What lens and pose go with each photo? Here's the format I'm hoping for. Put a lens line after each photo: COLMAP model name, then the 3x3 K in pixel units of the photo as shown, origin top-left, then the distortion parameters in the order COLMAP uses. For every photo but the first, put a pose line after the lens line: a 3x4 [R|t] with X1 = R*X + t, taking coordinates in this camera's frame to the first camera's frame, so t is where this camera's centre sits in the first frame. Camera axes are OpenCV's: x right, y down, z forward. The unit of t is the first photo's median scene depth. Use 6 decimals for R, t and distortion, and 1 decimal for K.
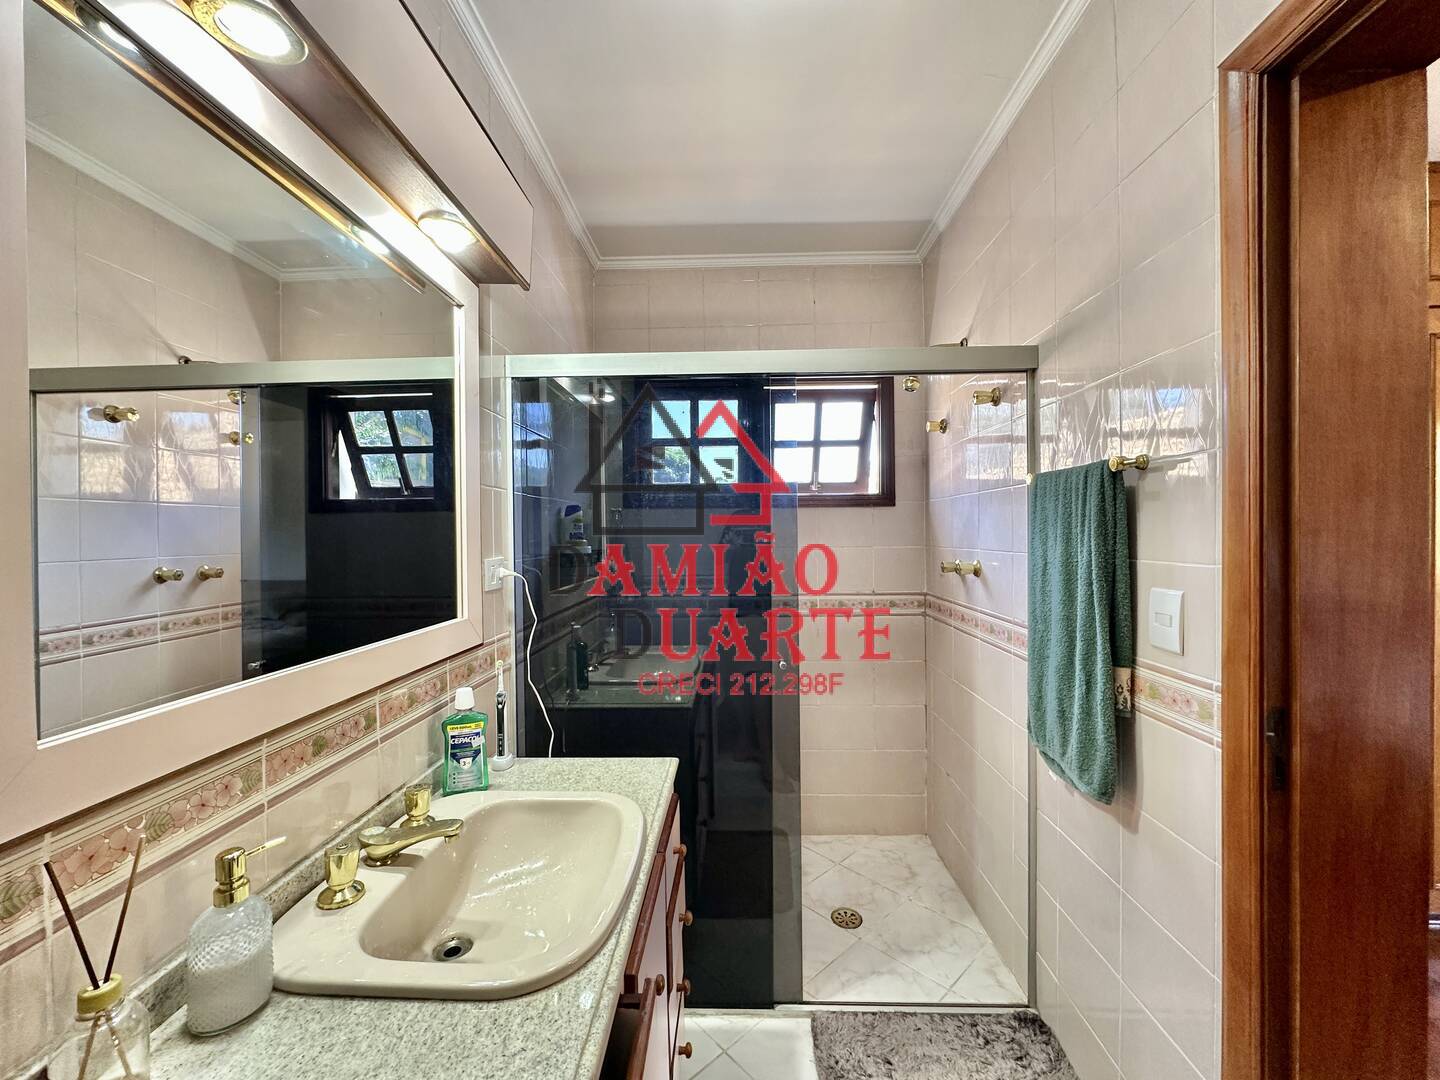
lens RADIAL K [[577.0, 0, 720.8], [0, 577.0, 539.4], [0, 0, 1]] dist [-0.002804, 0.000624]
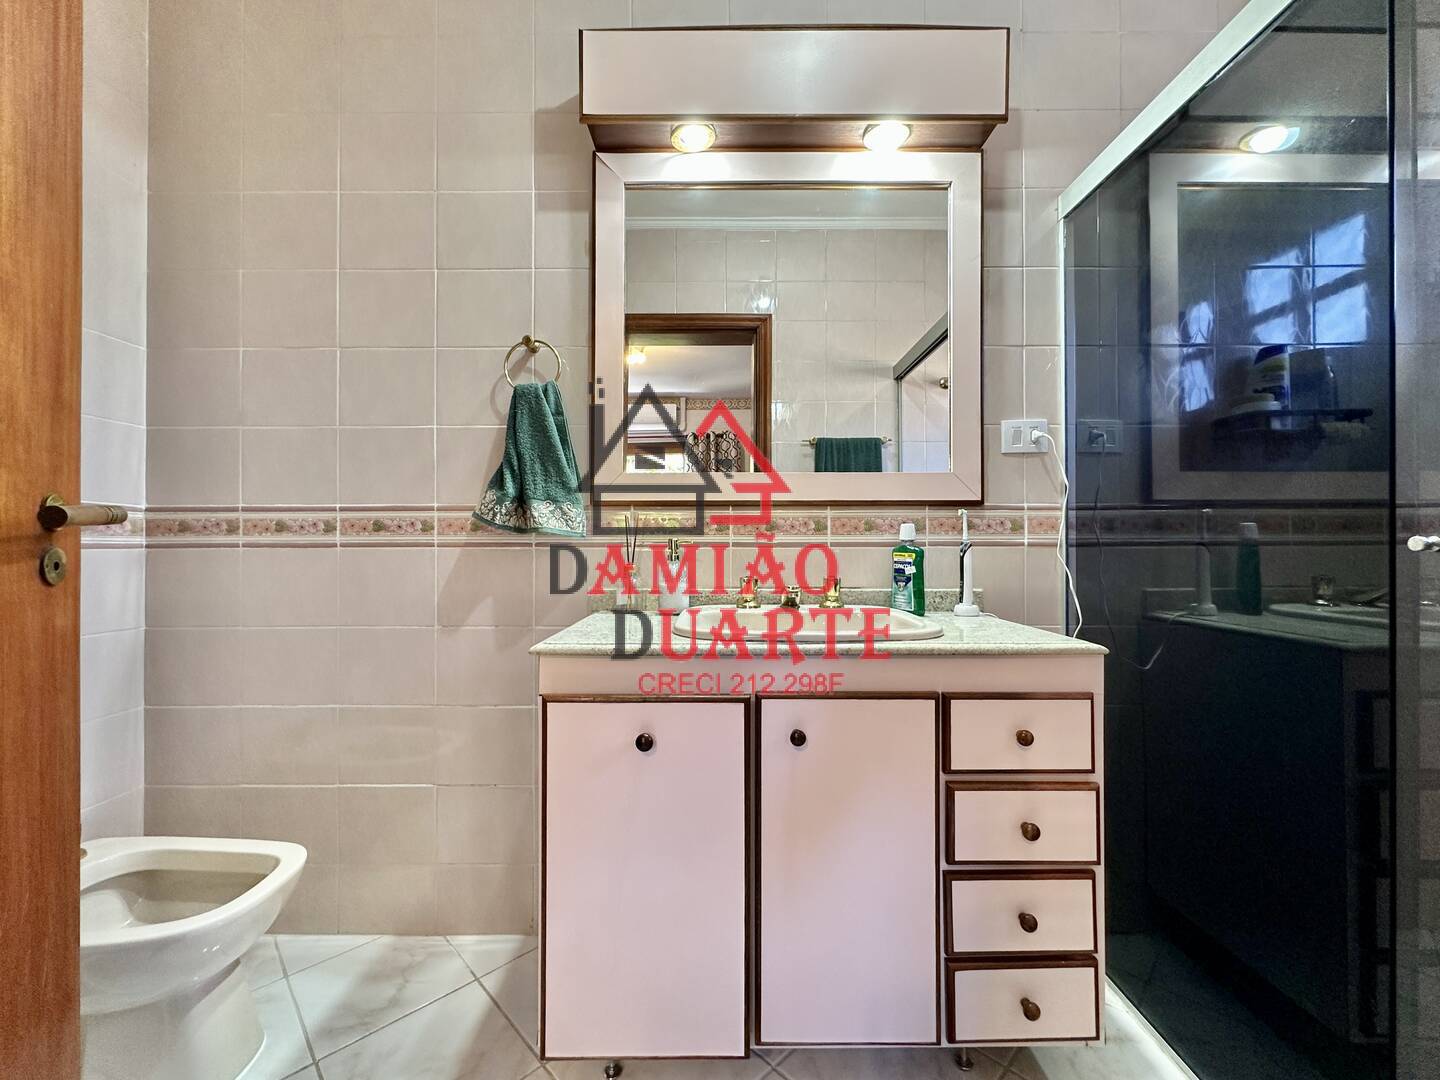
lens RADIAL K [[577.0, 0, 721.4], [0, 577.0, 536.0], [0, 0, 1]] dist [-0.002804, 0.000624]
pose [[0.037554, 0.004011, -0.999287, 0.688927], [-0.006872, 0.999969, 0.003756, 0.285600], [0.999271, 0.006727, 0.037581, 0.599226]]
